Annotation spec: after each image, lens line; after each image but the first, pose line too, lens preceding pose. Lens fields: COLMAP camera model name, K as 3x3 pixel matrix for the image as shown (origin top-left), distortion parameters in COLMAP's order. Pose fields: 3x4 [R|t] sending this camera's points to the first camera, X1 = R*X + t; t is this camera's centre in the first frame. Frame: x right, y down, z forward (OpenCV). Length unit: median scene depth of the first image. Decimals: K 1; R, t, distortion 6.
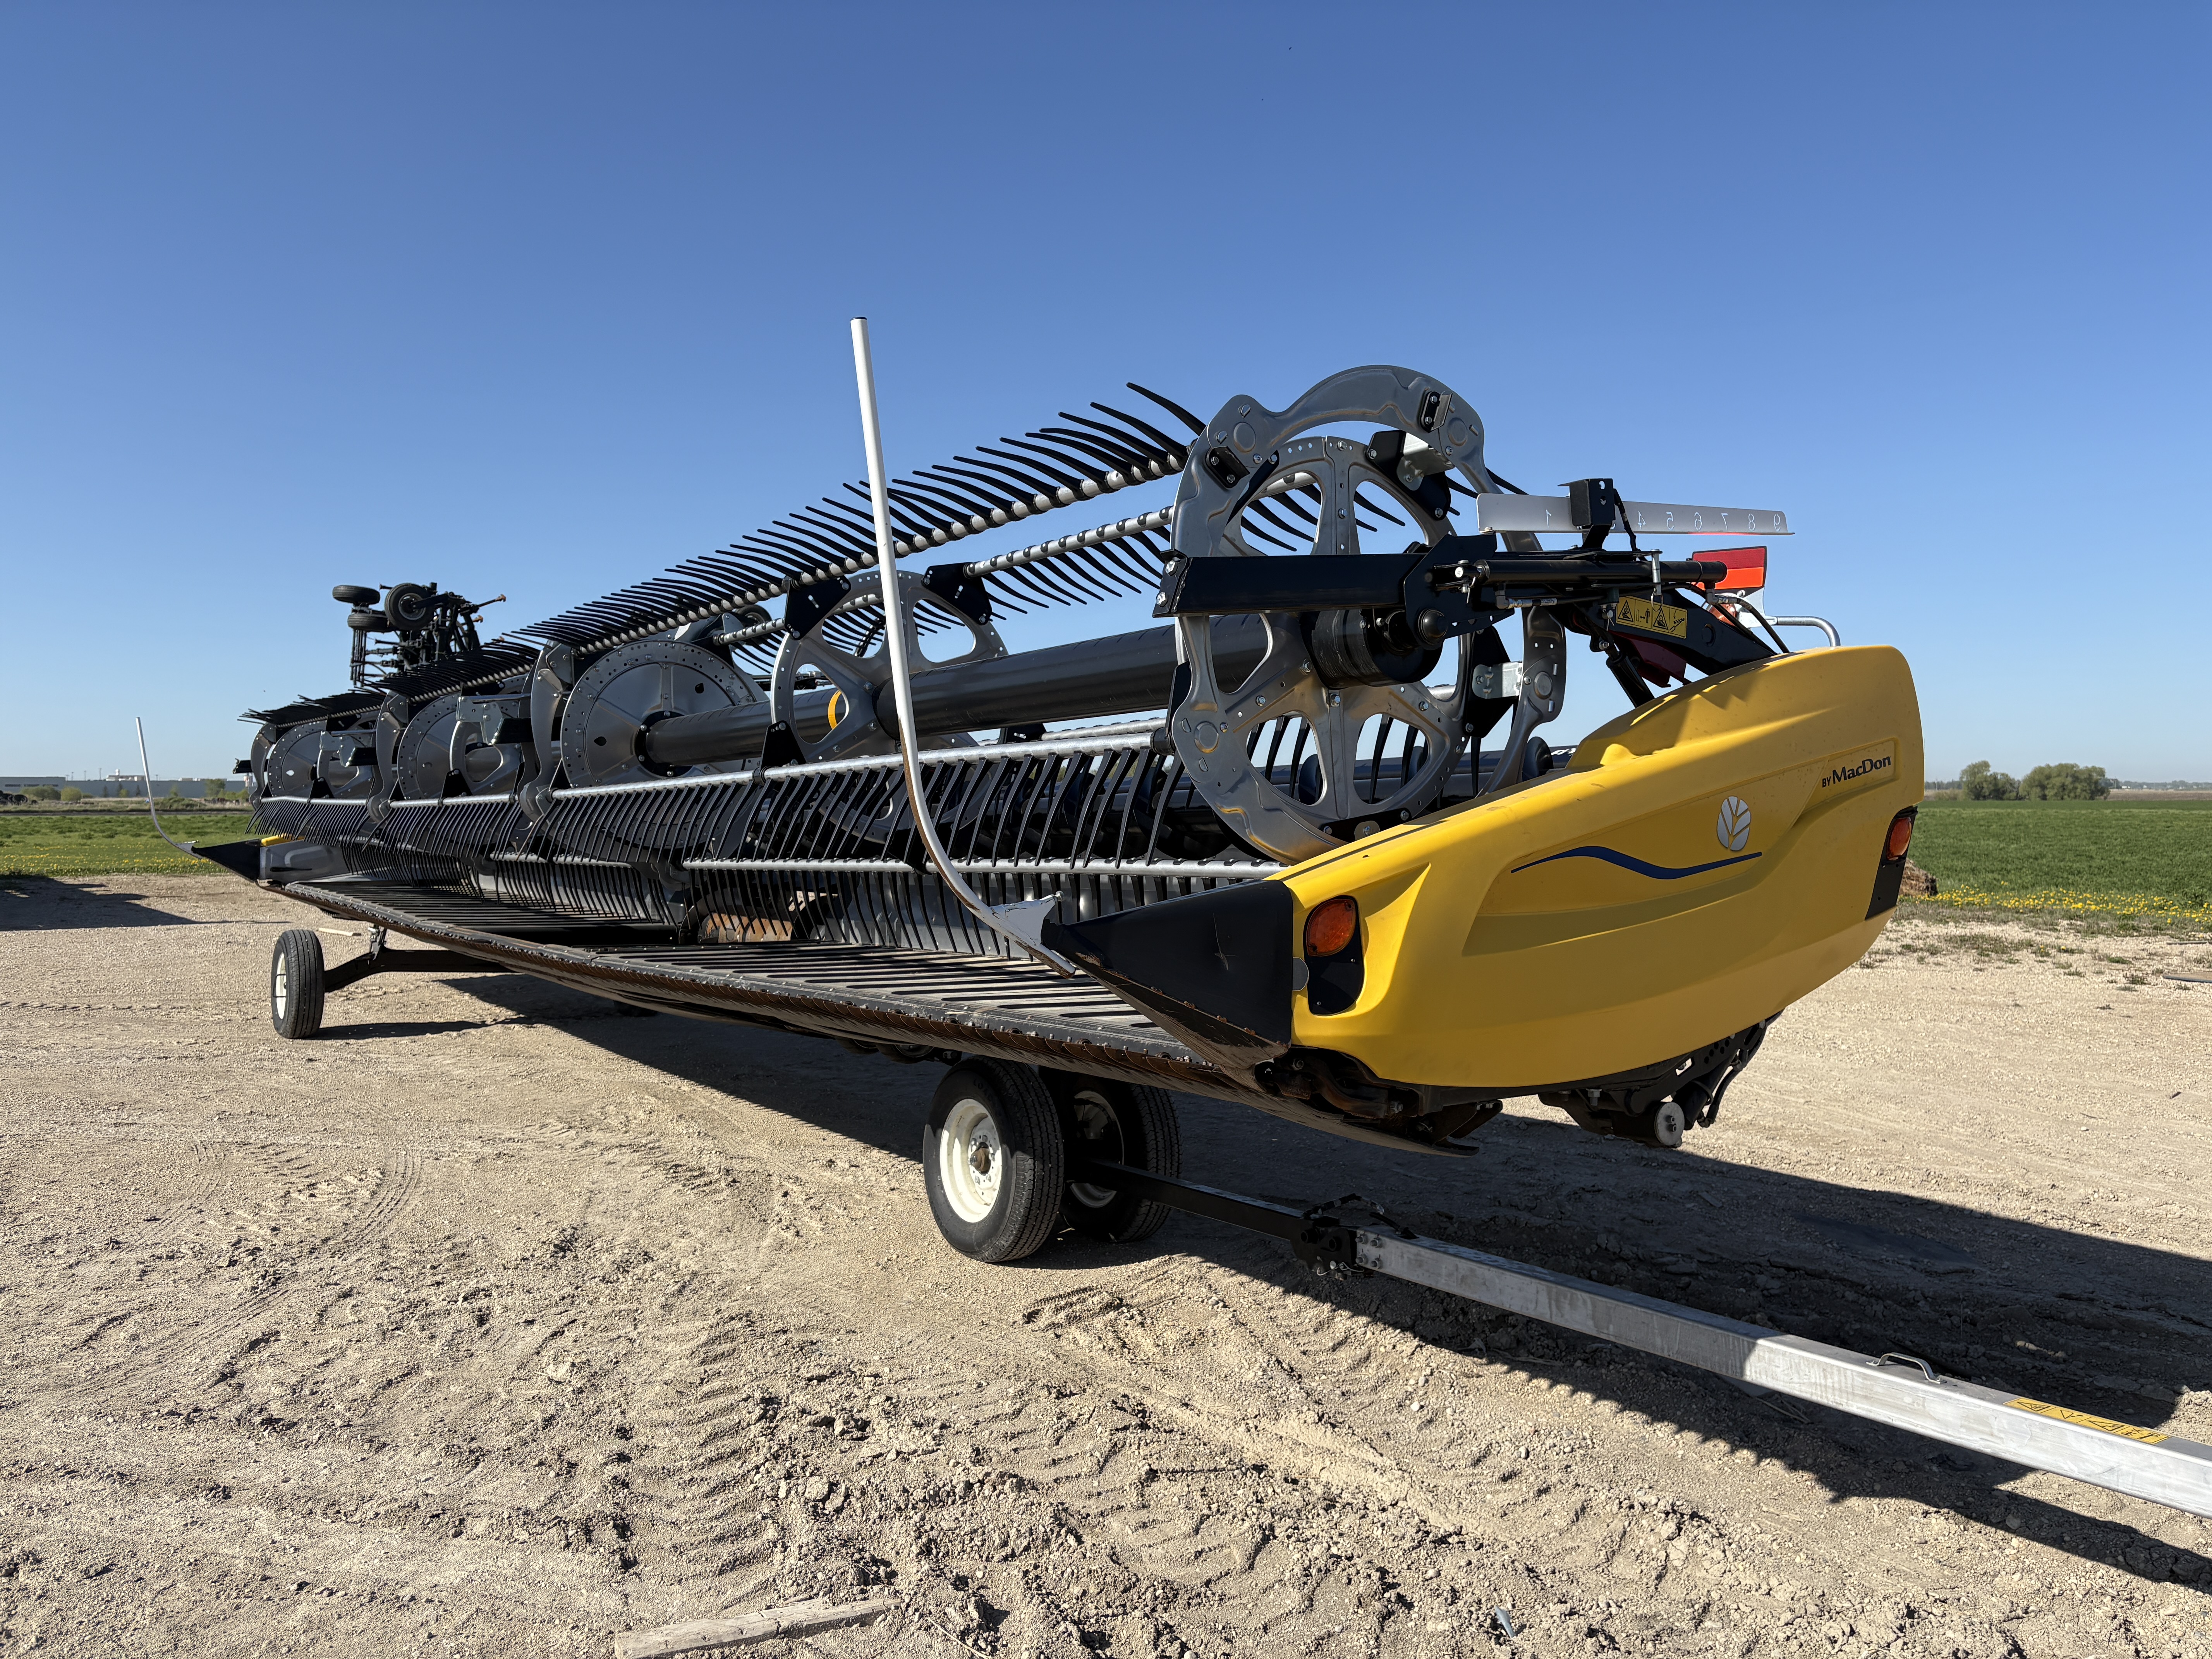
lens RADIAL K [[1672.7, 0, 1108.1], [0, 1672.7, 838.2], [0, 0, 1]] dist [0.039904, -0.030686]
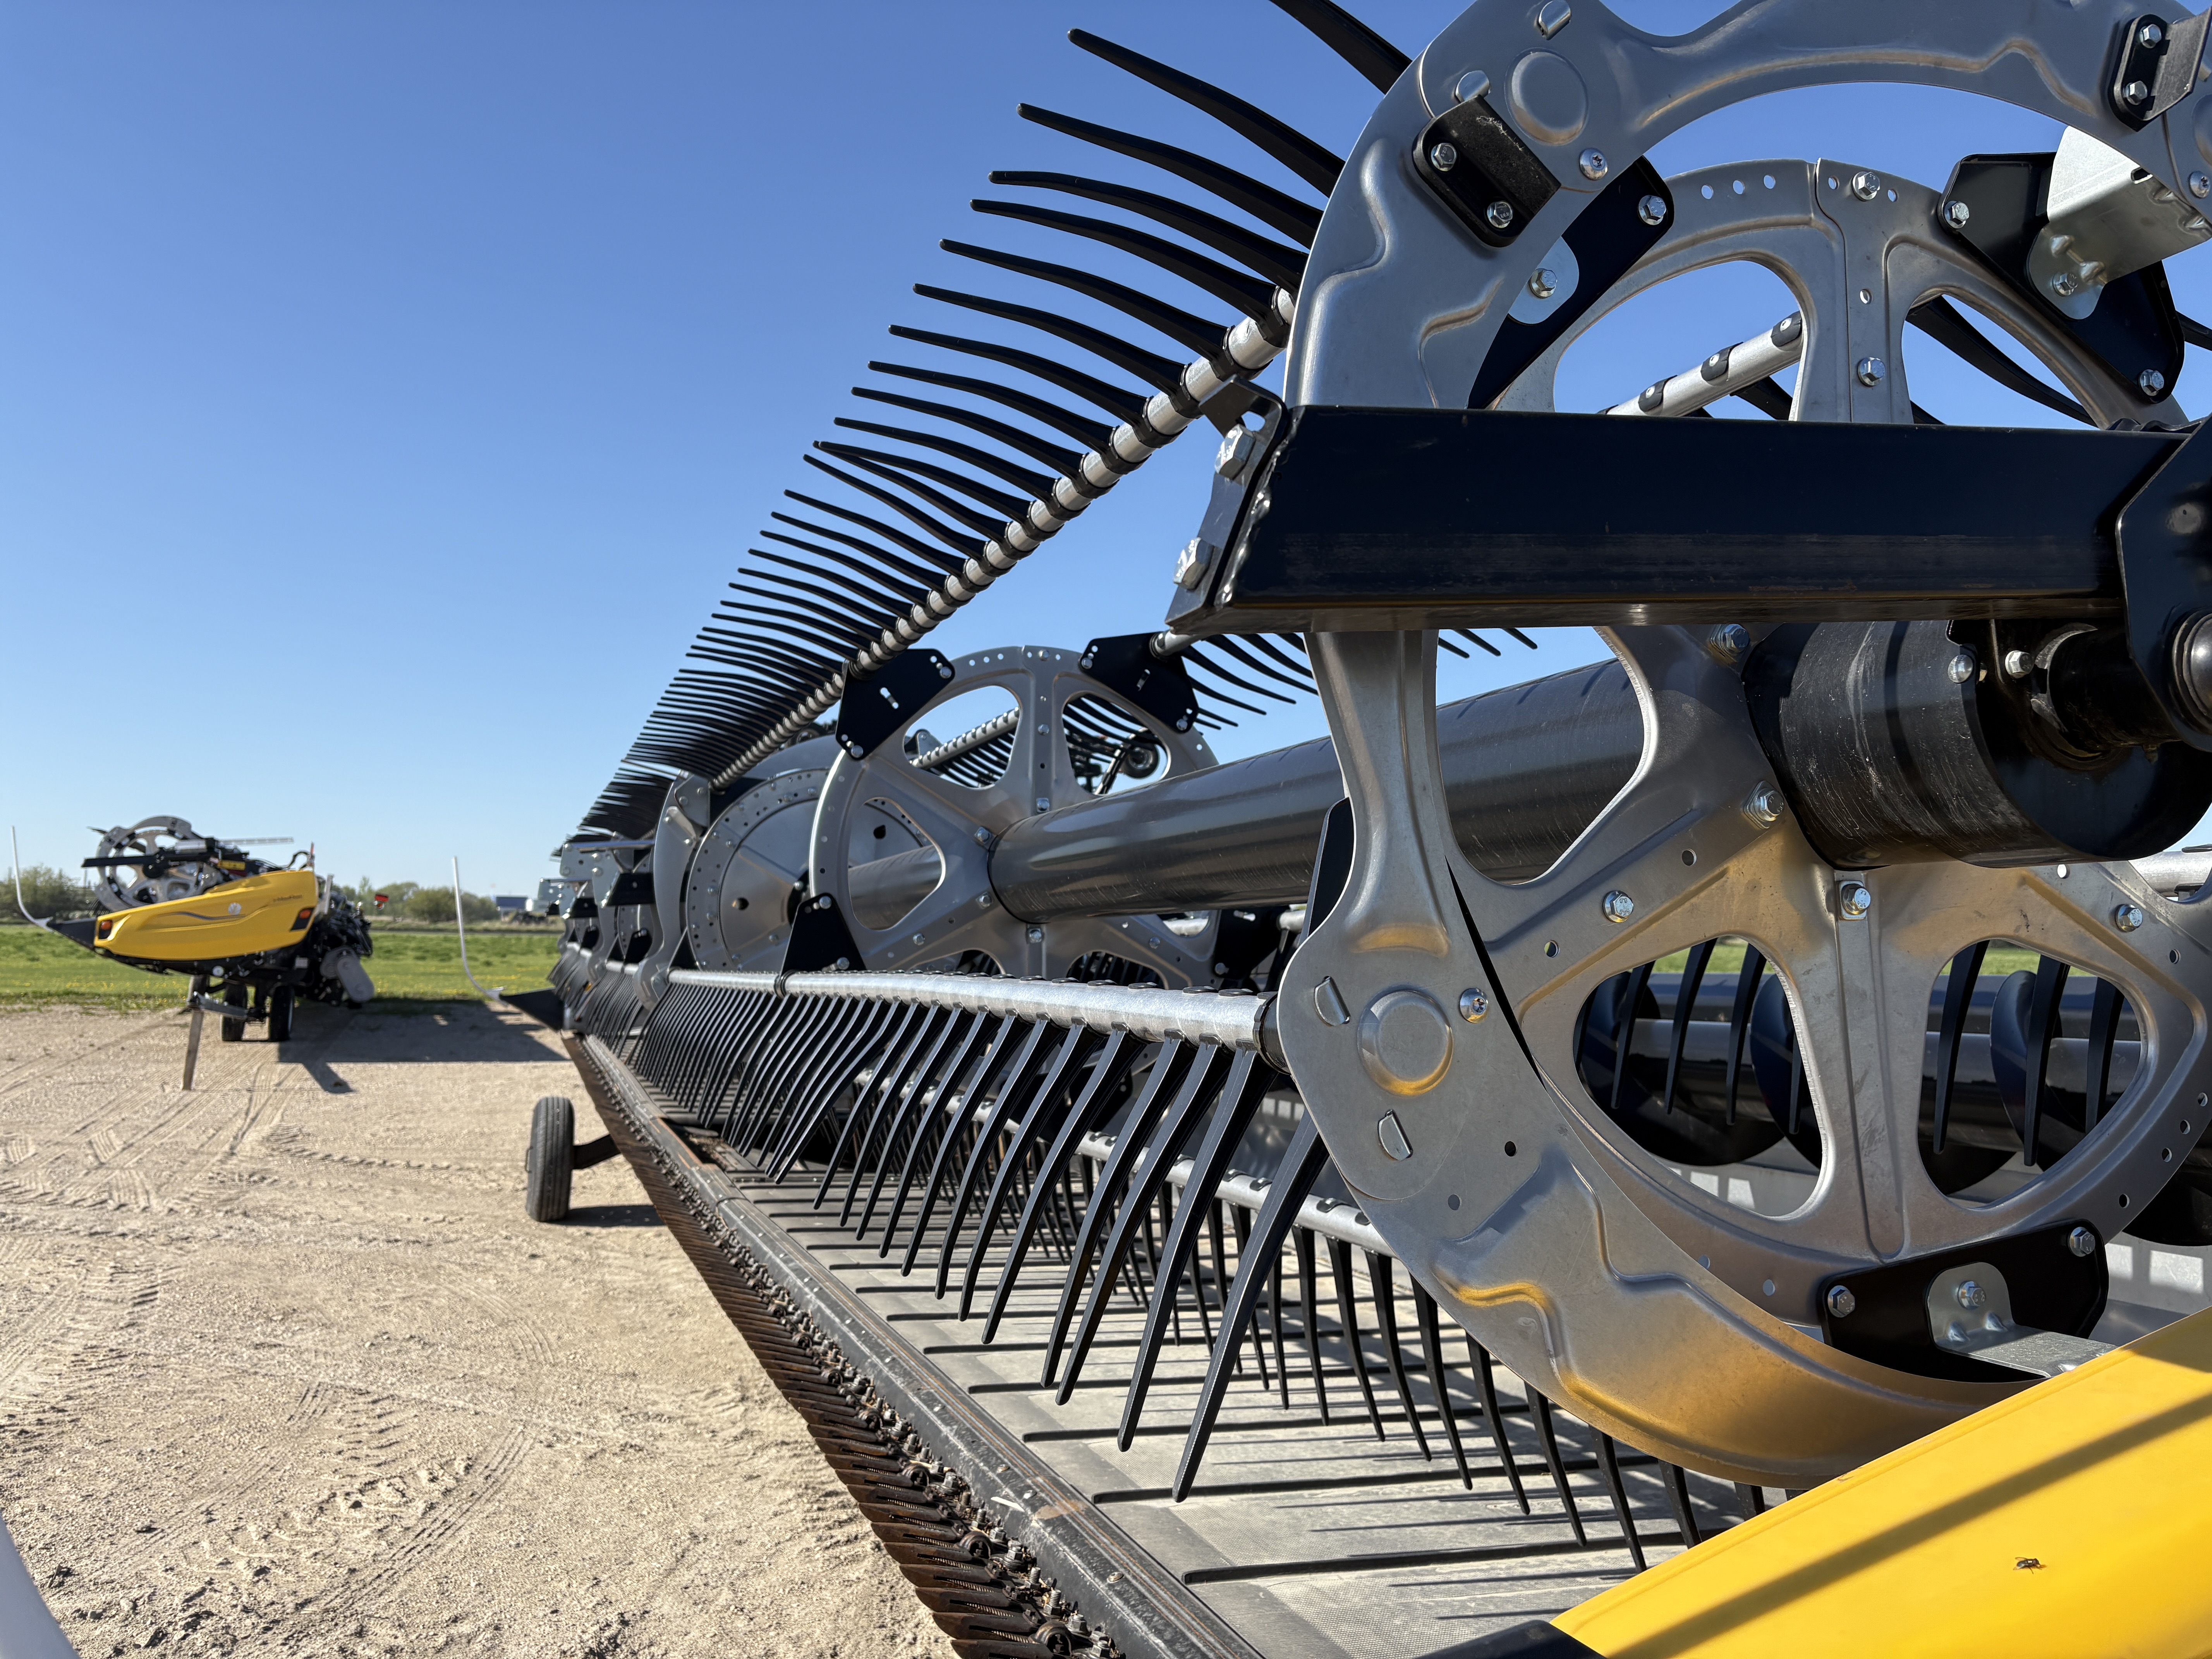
lens RADIAL K [[1672.7, 0, 1066.3], [0, 1672.7, 817.9], [0, 0, 1]] dist [0.039904, -0.030686]
pose [[0.962295, -0.001824, -0.272002, 0.050121], [-0.022708, 0.995948, -0.087016, -0.044663], [0.271058, 0.089911, 0.958354, 0.423652]]
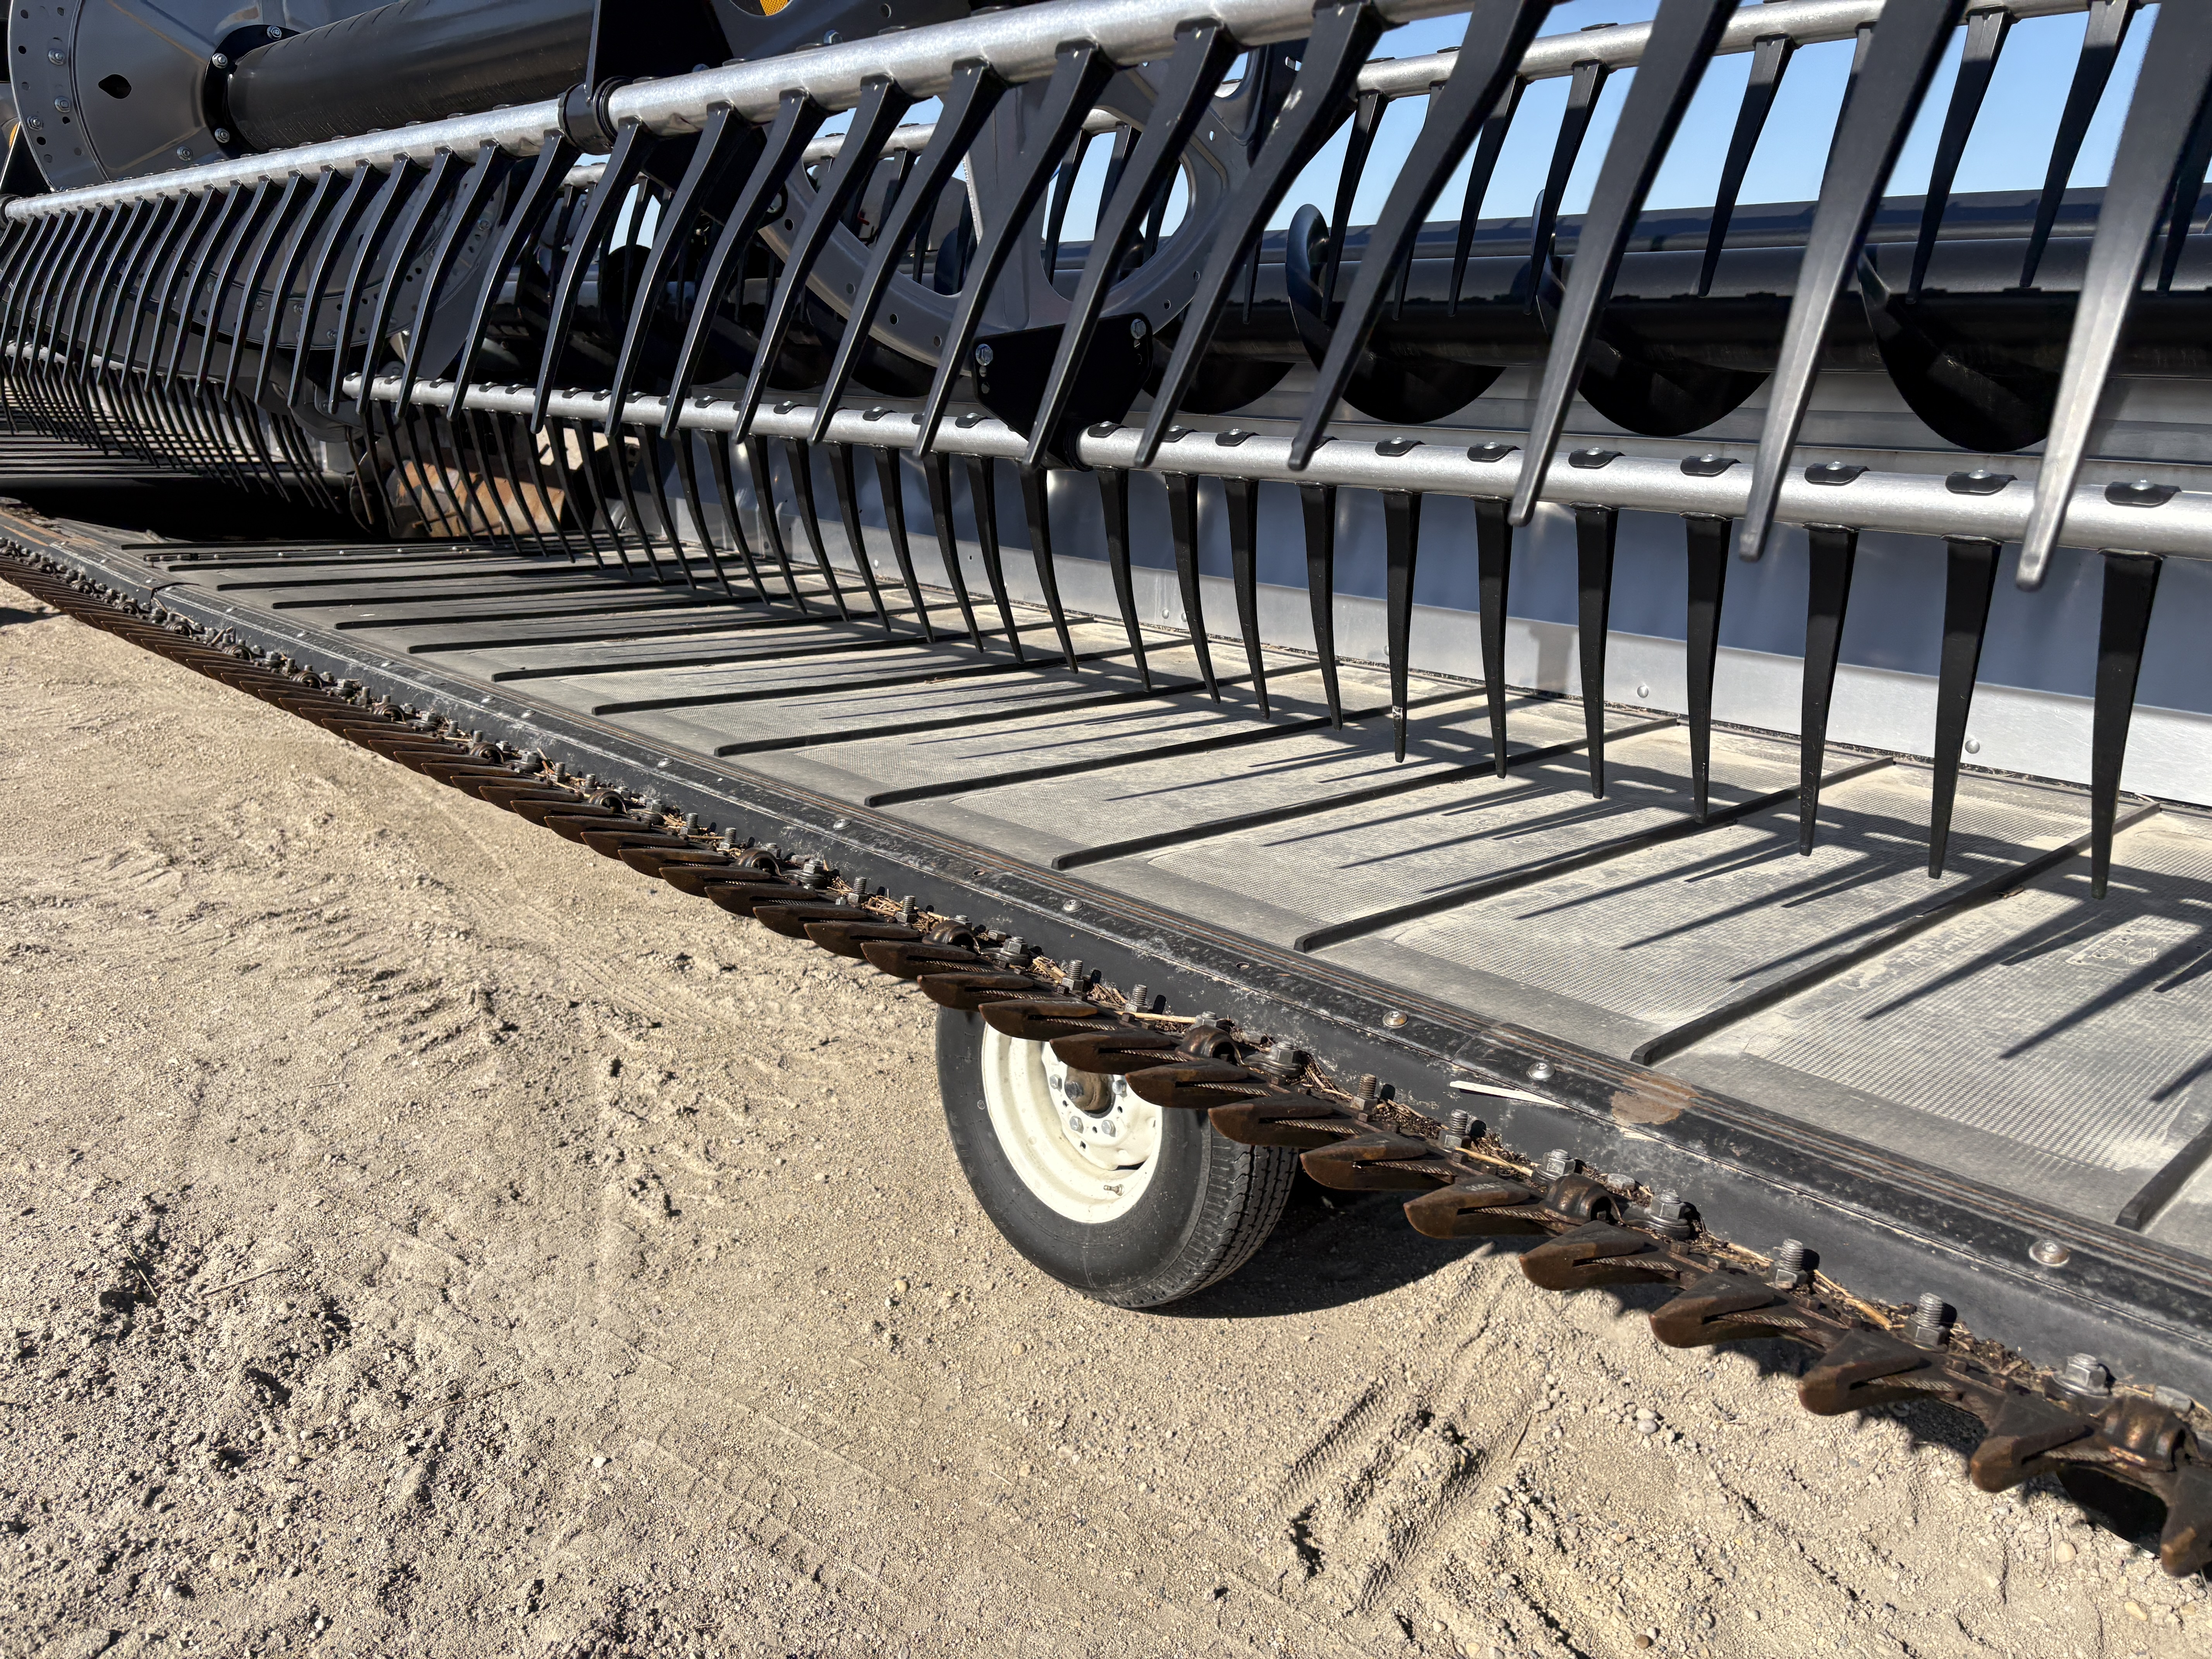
lens RADIAL K [[1672.7, 0, 1107.8], [0, 1672.7, 825.1], [0, 0, 1]] dist [0.039904, -0.030686]
pose [[0.986630, -0.009816, 0.162679, -0.160698], [-0.034706, 0.962634, 0.268574, -0.000546], [-0.159237, -0.270630, 0.949423, 0.646574]]
